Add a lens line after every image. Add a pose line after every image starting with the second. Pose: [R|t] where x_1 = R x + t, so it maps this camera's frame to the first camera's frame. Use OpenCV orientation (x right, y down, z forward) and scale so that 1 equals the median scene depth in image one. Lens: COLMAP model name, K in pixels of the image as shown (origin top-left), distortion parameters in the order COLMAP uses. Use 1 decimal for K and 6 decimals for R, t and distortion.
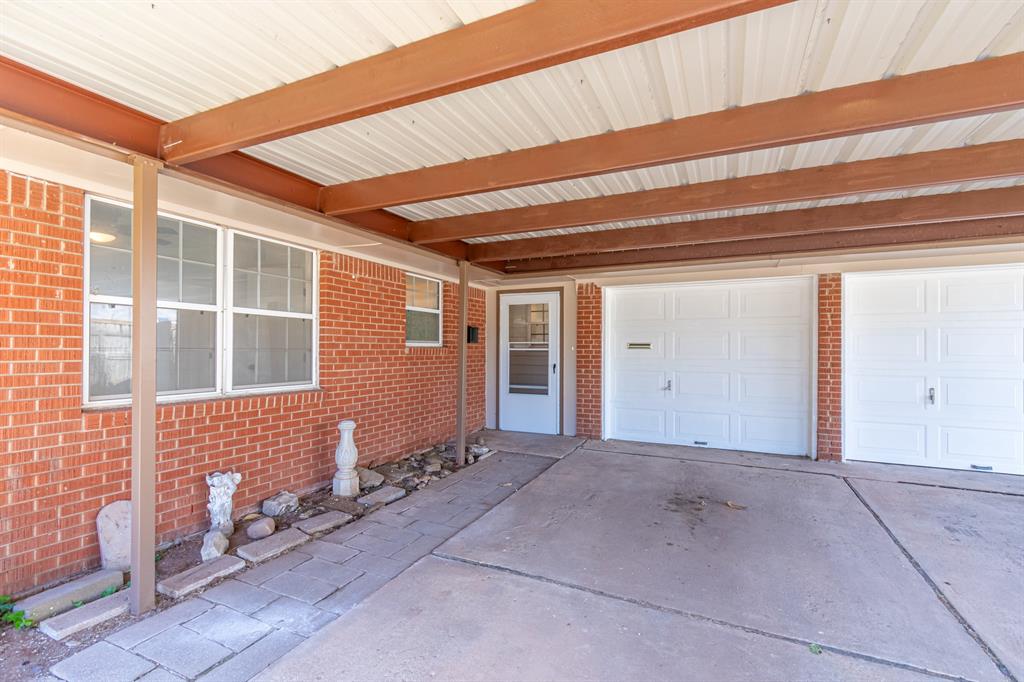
lens RADIAL K [[476.7, 0, 509.6], [0, 476.7, 345.7], [0, 0, 1]] dist [0.013258, 0.000172]
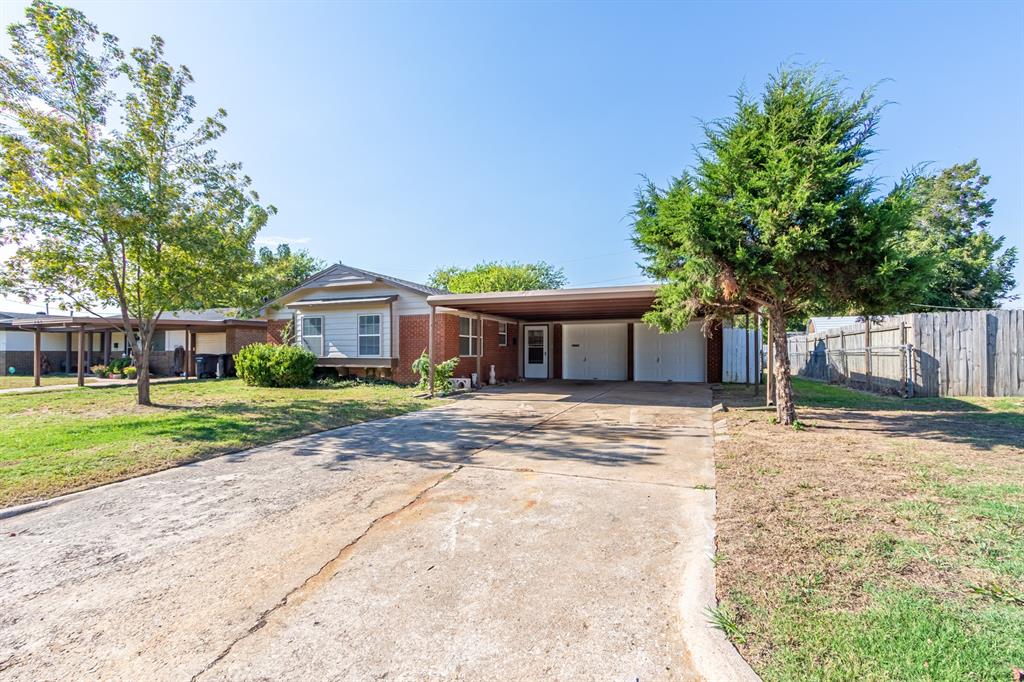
lens RADIAL K [[476.7, 0, 509.6], [0, 476.7, 345.7], [0, 0, 1]] dist [0.013258, 0.000172]
pose [[0.998123, -0.005166, 0.061029, -0.278693], [0.005423, 0.999977, -0.004039, 0.011271], [-0.061007, 0.004362, 0.998128, -1.715217]]
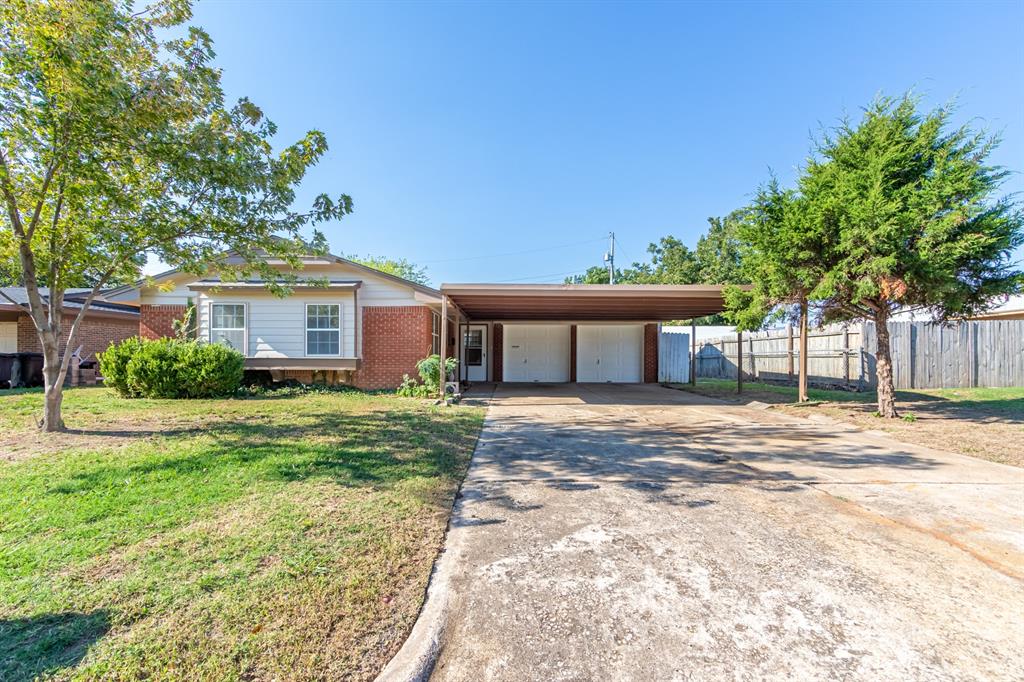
lens RADIAL K [[475.8, 0, 512.0], [0, 475.8, 341.0], [0, 0, 1]] dist [0.003154, 0.000146]
pose [[0.899139, 0.013228, 0.437464, -0.892382], [-0.003933, 0.999747, -0.022148, 0.027536], [-0.437646, 0.018193, 0.898963, -1.365666]]
